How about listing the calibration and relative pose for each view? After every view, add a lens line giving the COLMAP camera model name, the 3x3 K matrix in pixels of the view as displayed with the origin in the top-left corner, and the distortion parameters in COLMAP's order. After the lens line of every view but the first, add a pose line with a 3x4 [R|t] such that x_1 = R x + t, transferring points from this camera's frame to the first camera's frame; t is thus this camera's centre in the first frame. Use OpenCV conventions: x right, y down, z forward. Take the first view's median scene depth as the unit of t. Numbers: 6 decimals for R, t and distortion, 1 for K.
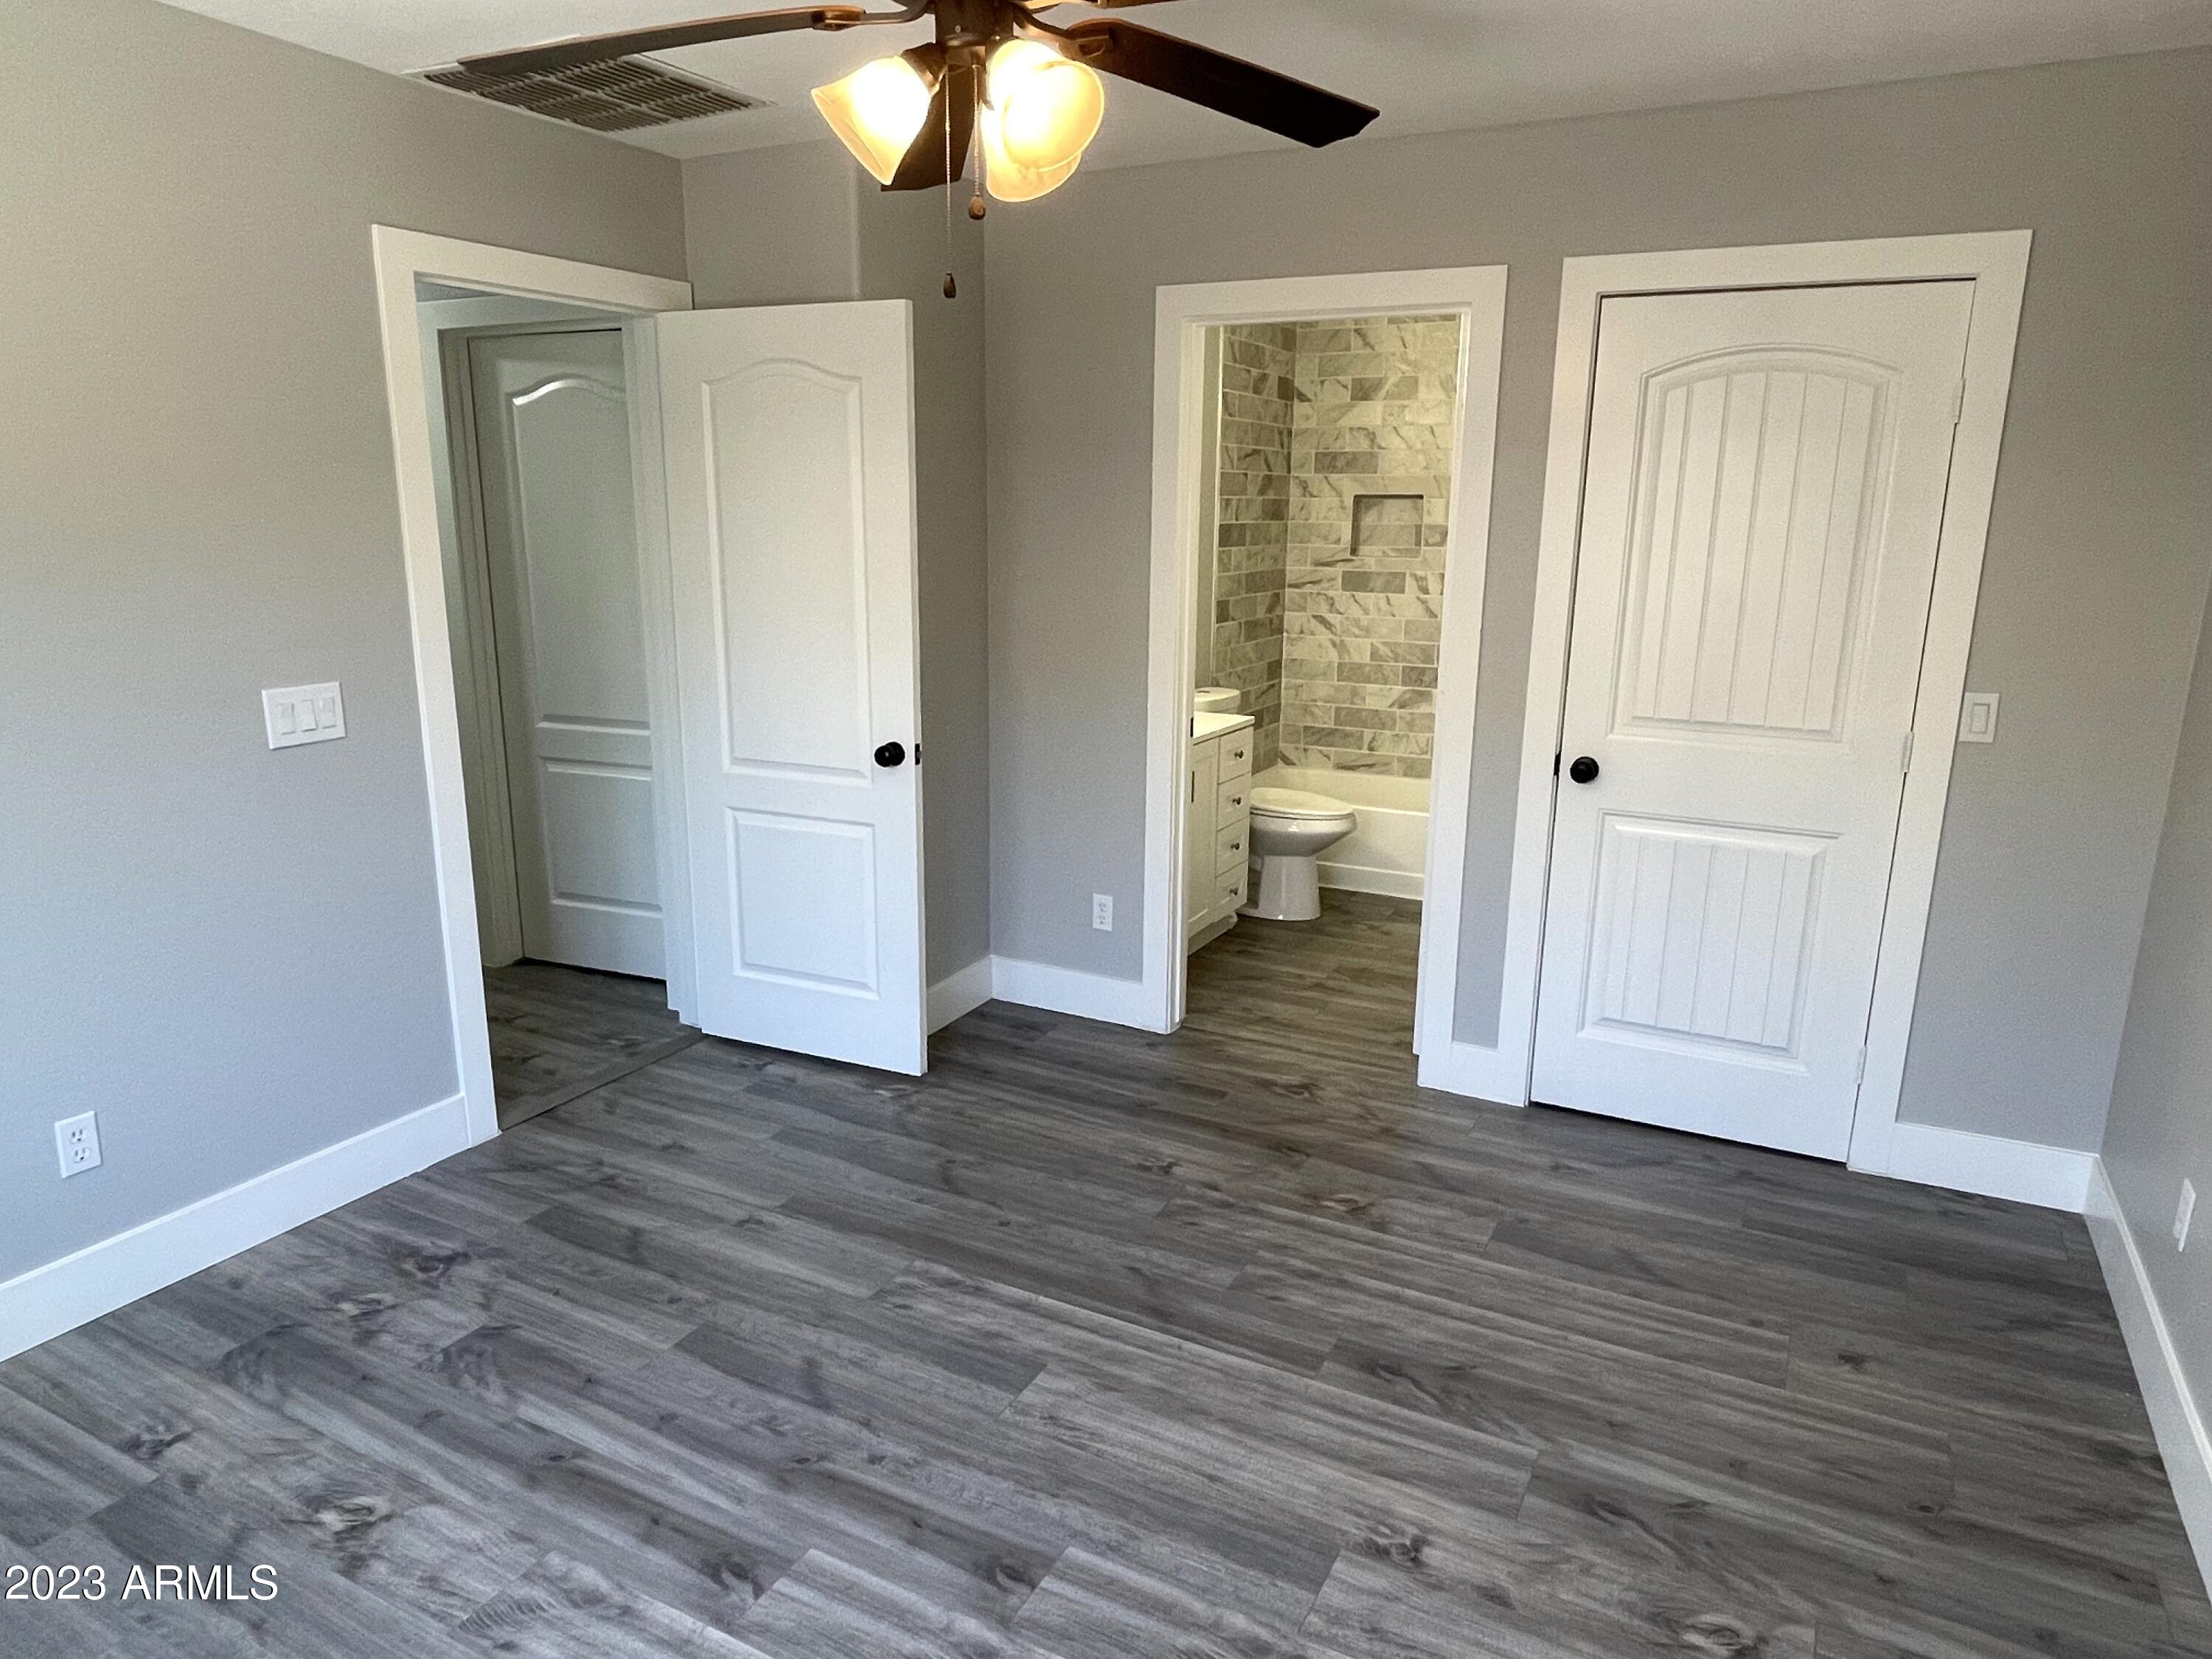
lens RADIAL K [[1387.8, 0, 1086.4], [0, 1387.8, 847.2], [0, 0, 1]] dist [-0.003559, -0.005228]
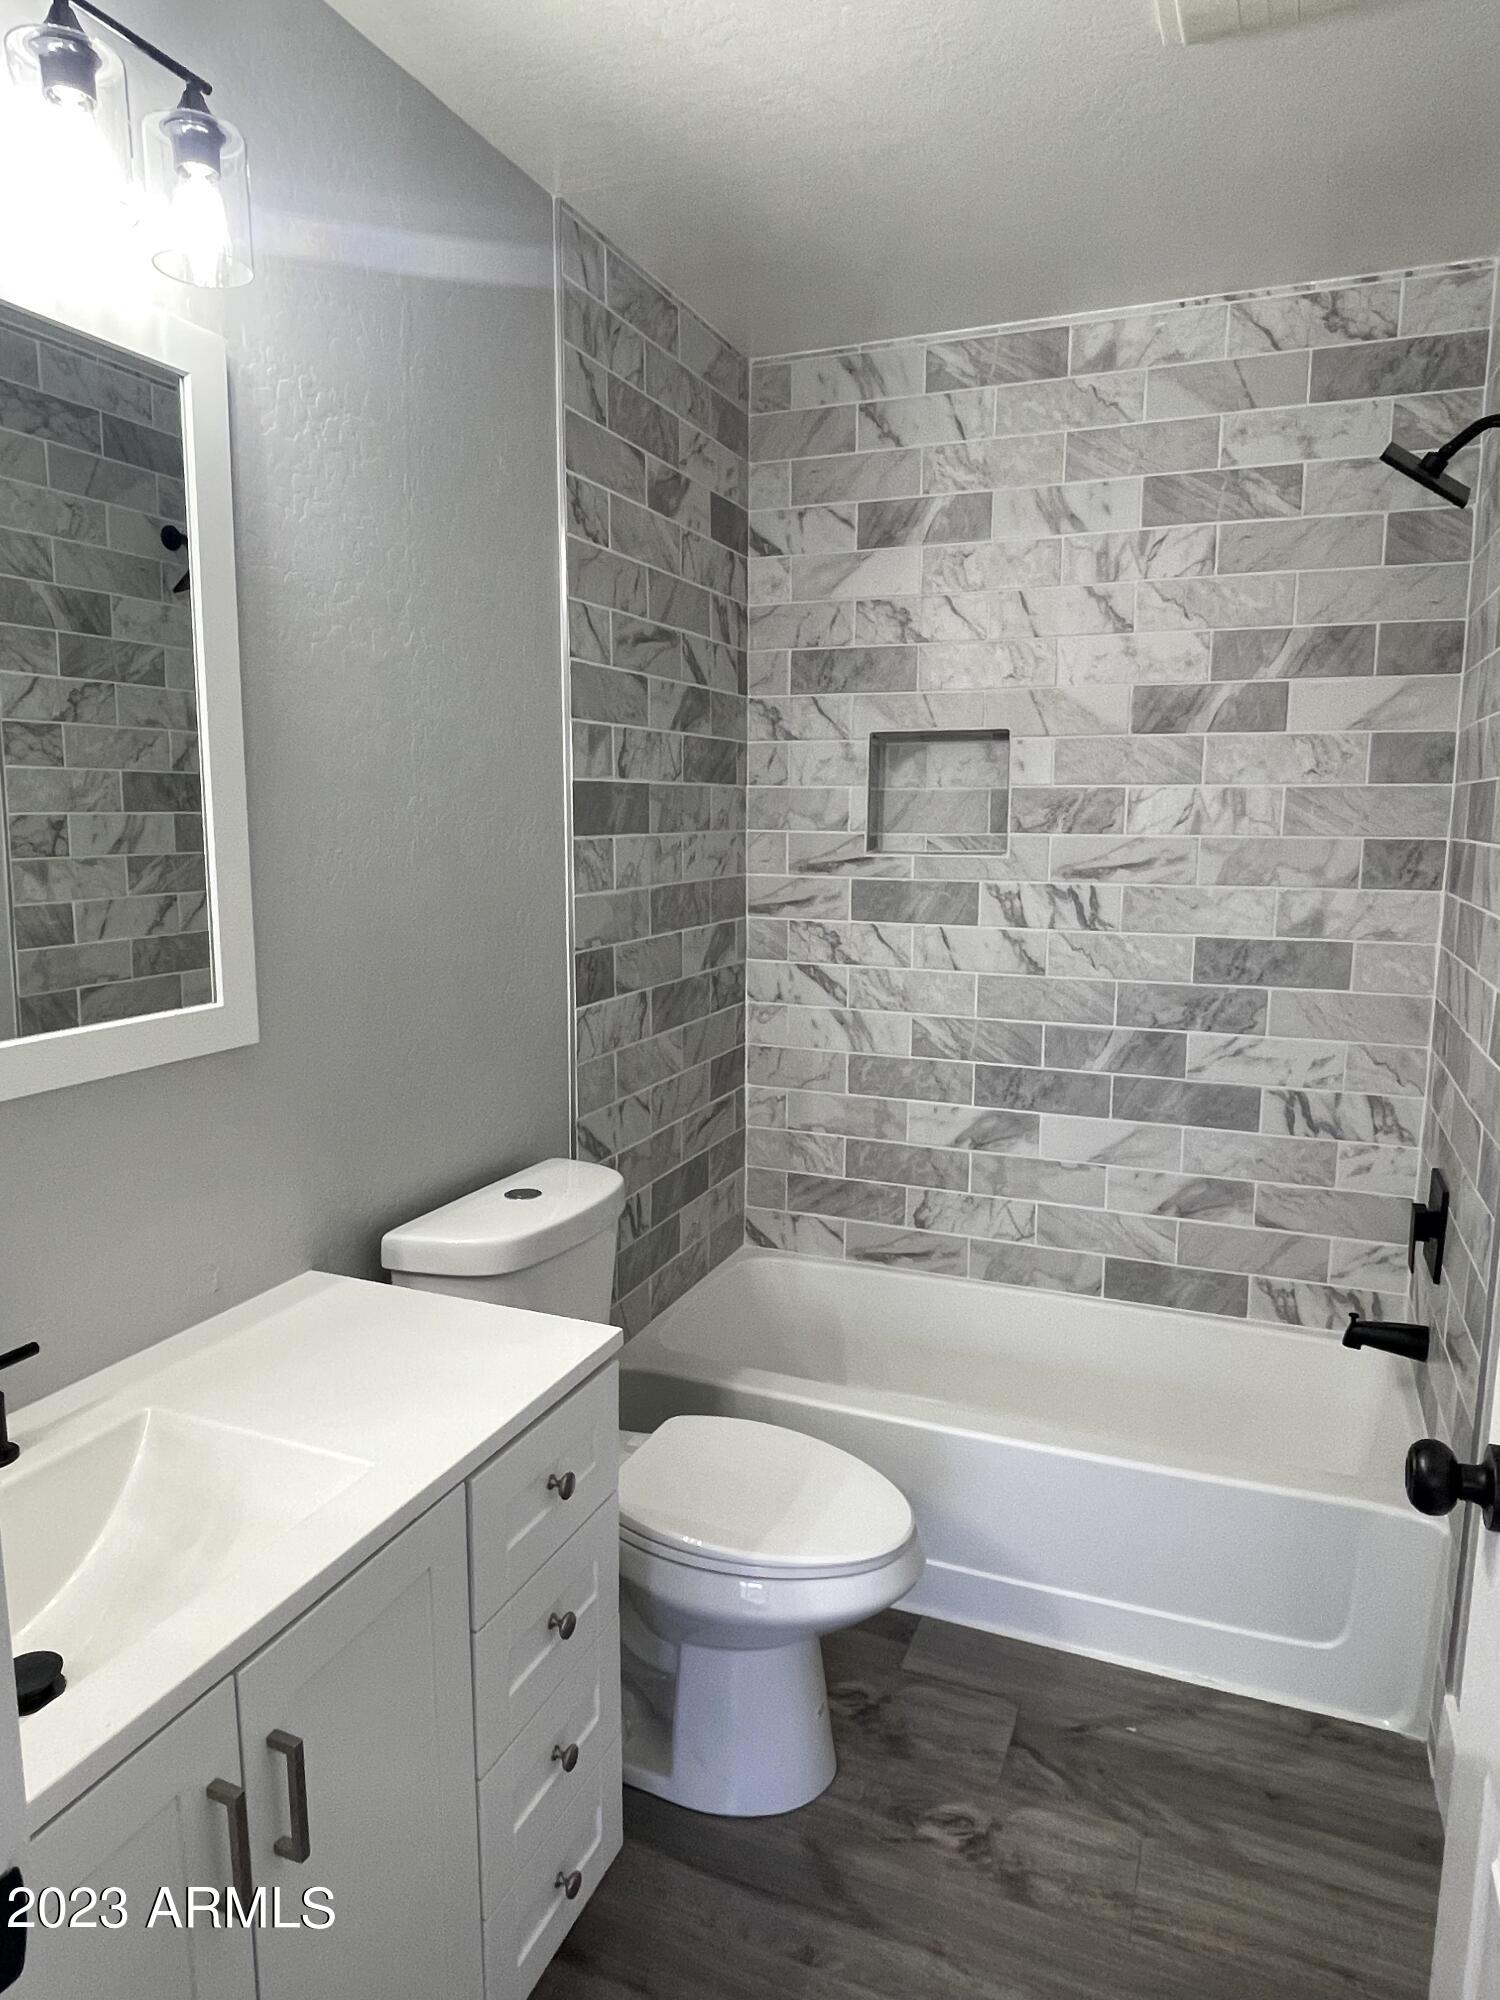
lens RADIAL K [[1254.8, 0, 759.4], [0, 1254.8, 996.6], [0, 0, 1]] dist [-0.003559, -0.005228]
pose [[0.993402, -0.018558, 0.113174, 0.098330], [0.028823, 0.995547, -0.089750, -0.117387], [-0.111005, 0.092420, 0.989513, 0.556184]]
